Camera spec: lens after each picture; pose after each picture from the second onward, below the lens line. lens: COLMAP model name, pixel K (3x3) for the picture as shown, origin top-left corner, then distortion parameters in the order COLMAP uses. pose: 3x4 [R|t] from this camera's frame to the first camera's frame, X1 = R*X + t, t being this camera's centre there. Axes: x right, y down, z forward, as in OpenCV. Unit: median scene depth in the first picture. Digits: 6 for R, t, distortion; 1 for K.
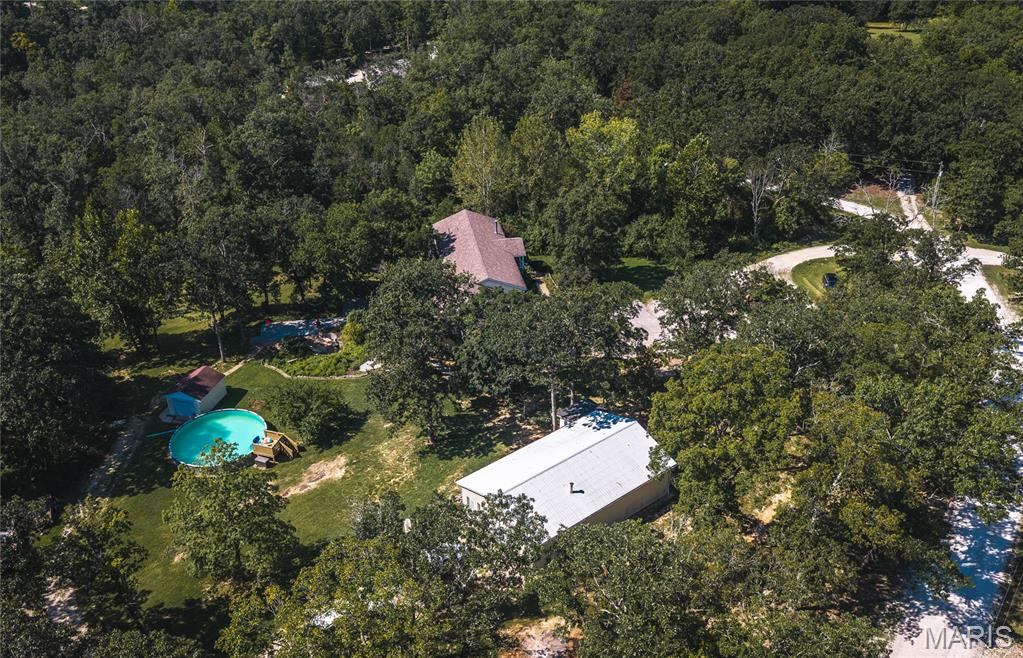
lens RADIAL K [[853.0, 0, 512.2], [0, 853.0, 330.1], [0, 0, 1]] dist [0.004921, -0.012632]
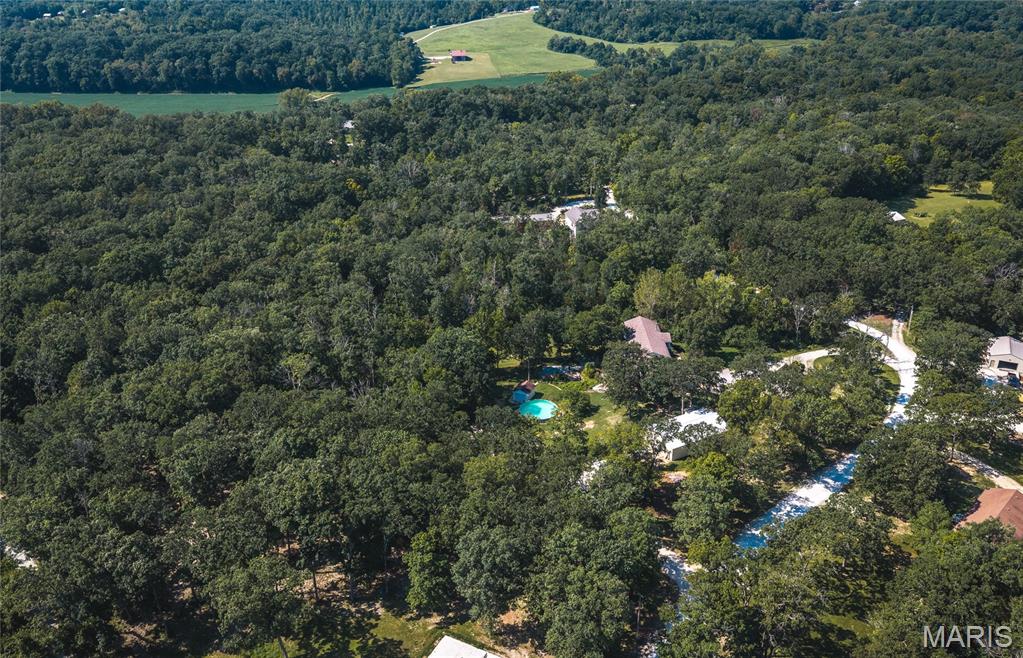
lens RADIAL K [[853.0, 0, 509.4], [0, 853.0, 329.4], [0, 0, 1]] dist [0.004921, -0.012632]
pose [[0.986228, 0.068087, -0.150724, -0.055358], [-0.081726, 0.992919, -0.086219, 0.079163], [0.143786, 0.097349, 0.984809, -0.943957]]
